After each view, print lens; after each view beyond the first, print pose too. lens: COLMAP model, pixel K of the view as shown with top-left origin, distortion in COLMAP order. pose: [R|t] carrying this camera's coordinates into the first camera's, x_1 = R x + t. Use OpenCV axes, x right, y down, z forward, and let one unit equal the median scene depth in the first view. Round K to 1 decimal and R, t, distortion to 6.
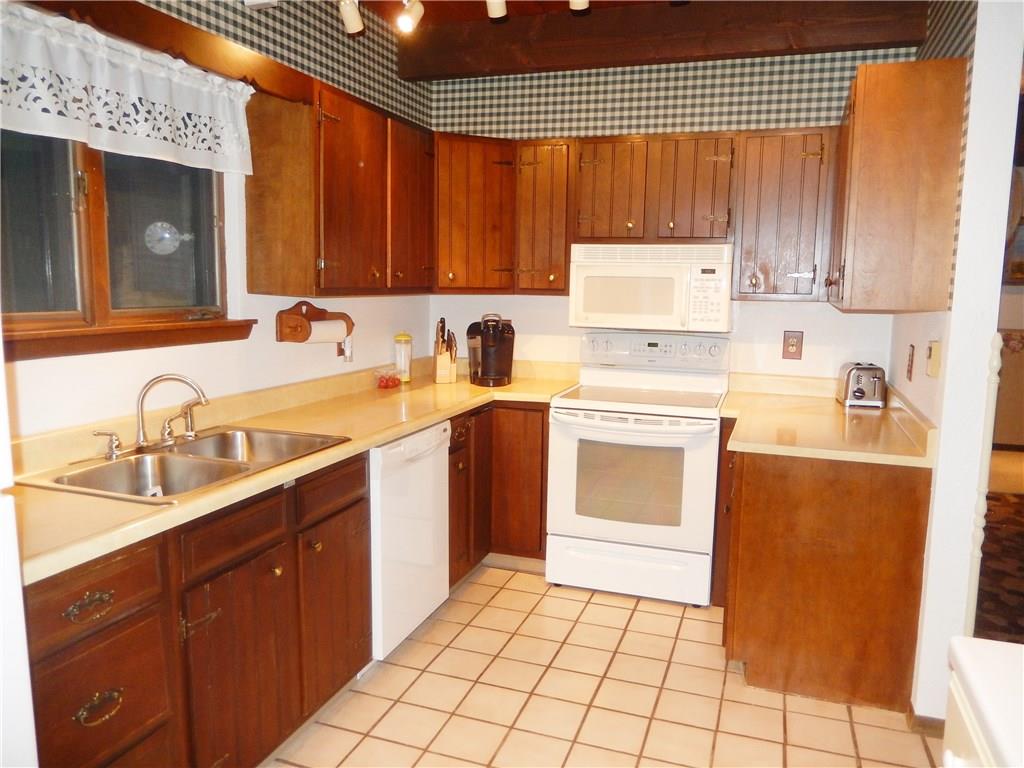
lens RADIAL K [[751.9, 0, 517.7], [0, 751.9, 383.6], [0, 0, 1]] dist [-0.038587, 0.004794]
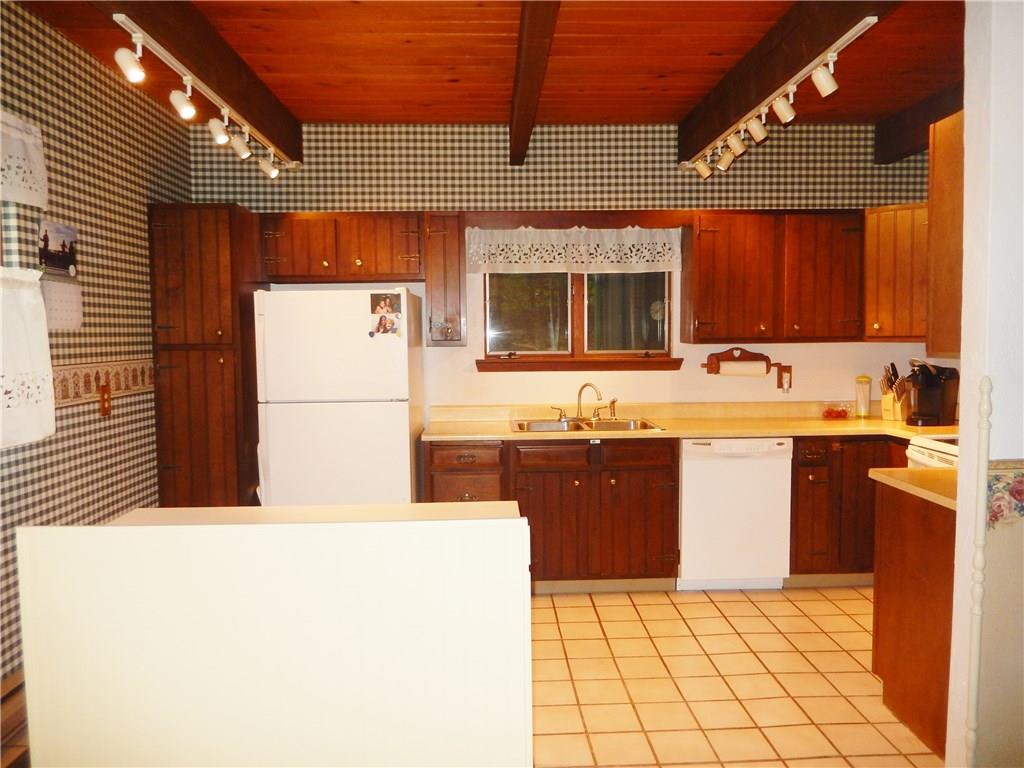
lens RADIAL K [[751.9, 0, 517.7], [0, 751.9, 383.6], [0, 0, 1]] dist [-0.038587, 0.004794]
pose [[0.364088, 0.035349, -0.930693, 0.924611], [-0.106689, 0.994285, -0.003973, 0.011405], [0.925234, 0.100741, 0.365779, 0.073898]]
